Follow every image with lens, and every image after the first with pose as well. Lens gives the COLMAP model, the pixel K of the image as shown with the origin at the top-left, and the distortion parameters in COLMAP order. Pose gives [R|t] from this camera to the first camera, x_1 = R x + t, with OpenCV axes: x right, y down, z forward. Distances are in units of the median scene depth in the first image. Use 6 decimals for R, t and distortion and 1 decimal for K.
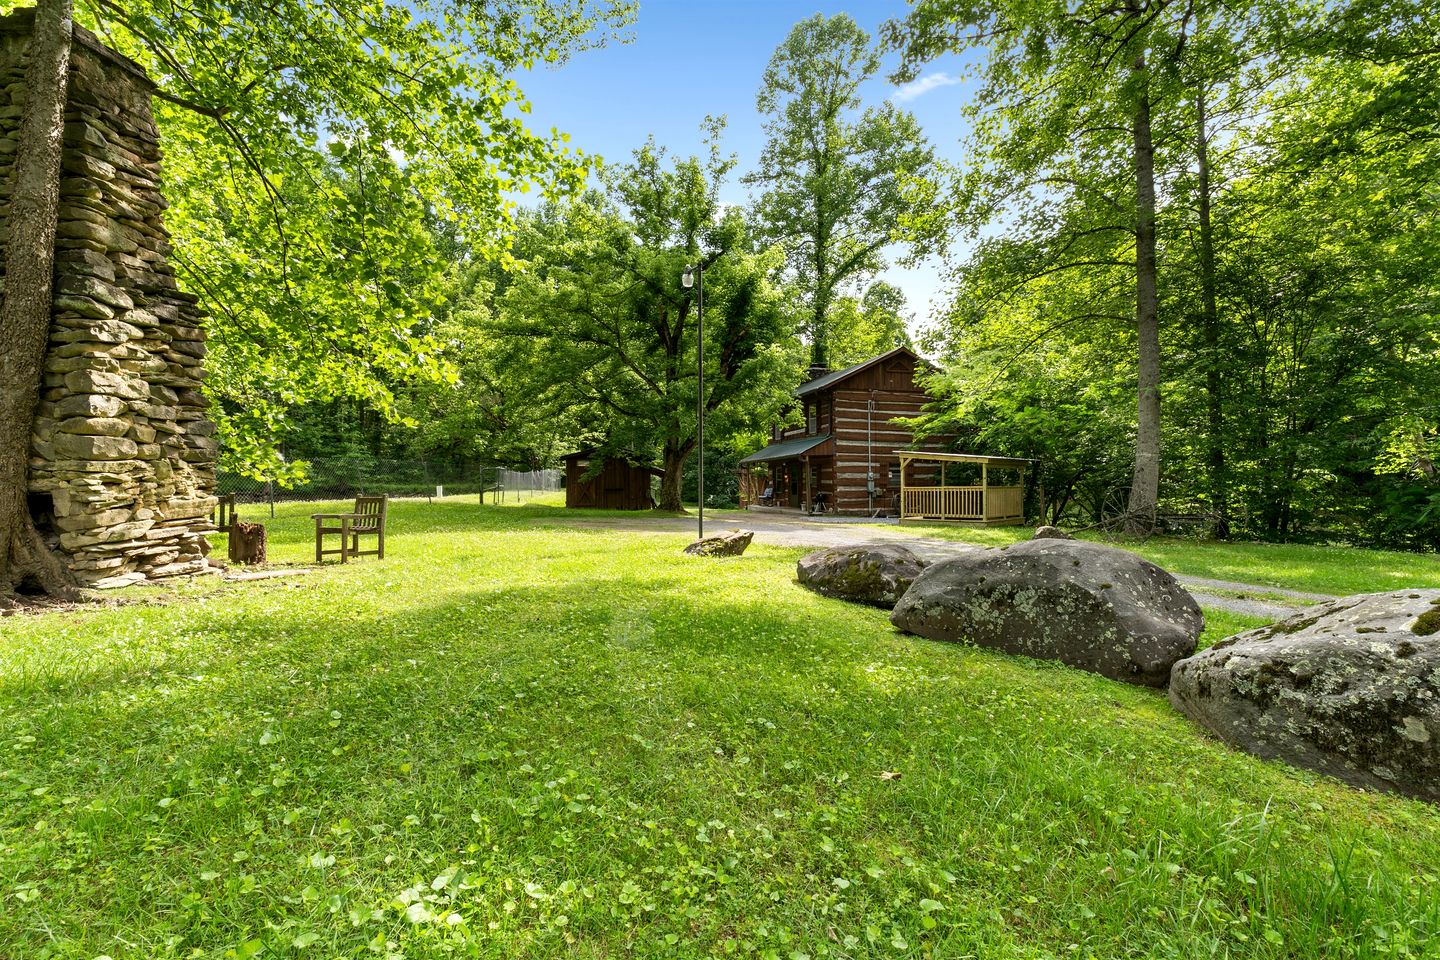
lens RADIAL K [[1128.4, 0, 720.0], [0, 1128.4, 480.0], [0, 0, 1]] dist [-0.083347, 0.000674]
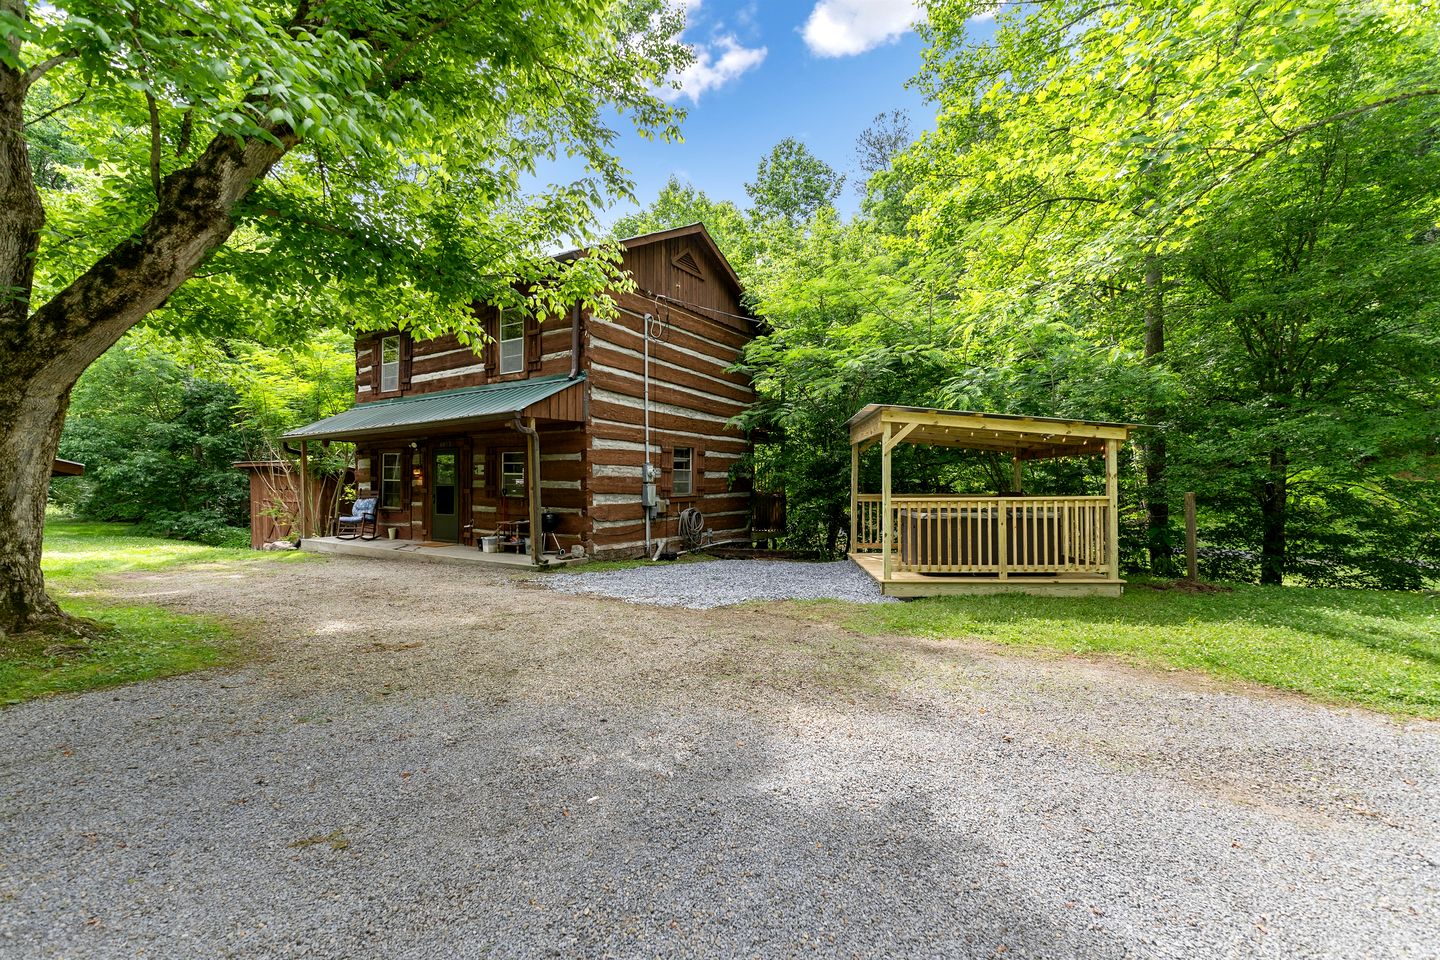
lens RADIAL K [[600.4, 0, 719.6], [0, 600.4, 484.9], [0, 0, 1]] dist [0.001348, 0.000135]
pose [[0.724329, 0.004843, 0.689437, -0.020070], [-0.003536, 0.999988, -0.003310, 0.002287], [-0.689445, -0.000040, 0.724338, 0.795354]]
